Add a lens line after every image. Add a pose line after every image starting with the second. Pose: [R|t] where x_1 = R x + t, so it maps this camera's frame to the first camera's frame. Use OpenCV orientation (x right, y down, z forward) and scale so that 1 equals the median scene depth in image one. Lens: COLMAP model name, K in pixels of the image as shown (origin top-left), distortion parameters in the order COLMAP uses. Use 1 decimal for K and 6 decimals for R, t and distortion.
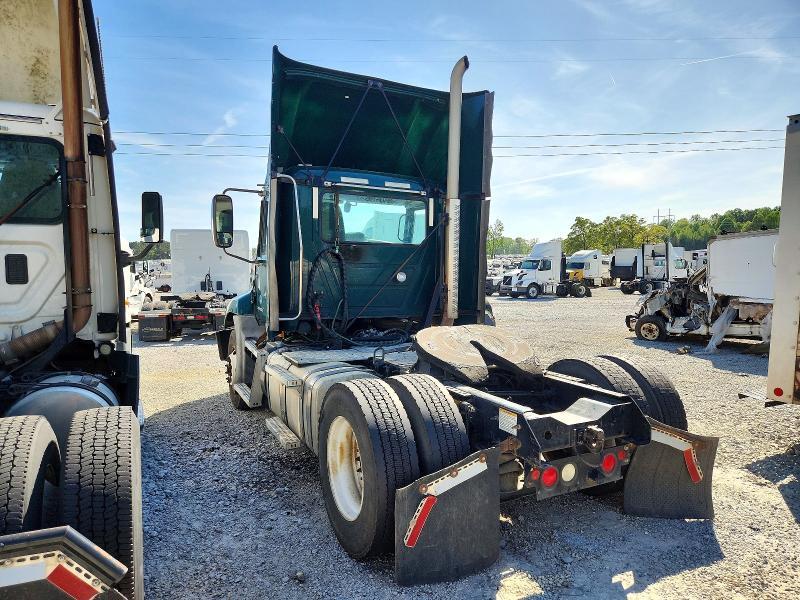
lens RADIAL K [[571.0, 0, 401.2], [0, 571.0, 301.5], [0, 0, 1]] dist [0.037884, -0.007205]
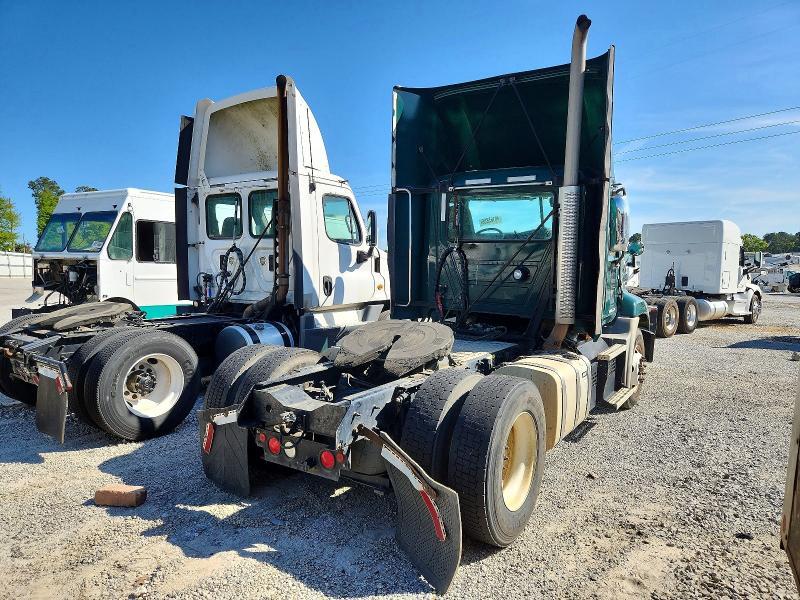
lens RADIAL K [[571.0, 0, 400.8], [0, 571.0, 302.2], [0, 0, 1]] dist [0.037884, -0.007205]
pose [[0.427102, 0.068809, -0.901582, 0.800740], [-0.056561, 0.997181, 0.049311, -0.032917], [0.902433, 0.029933, 0.429790, 0.412910]]
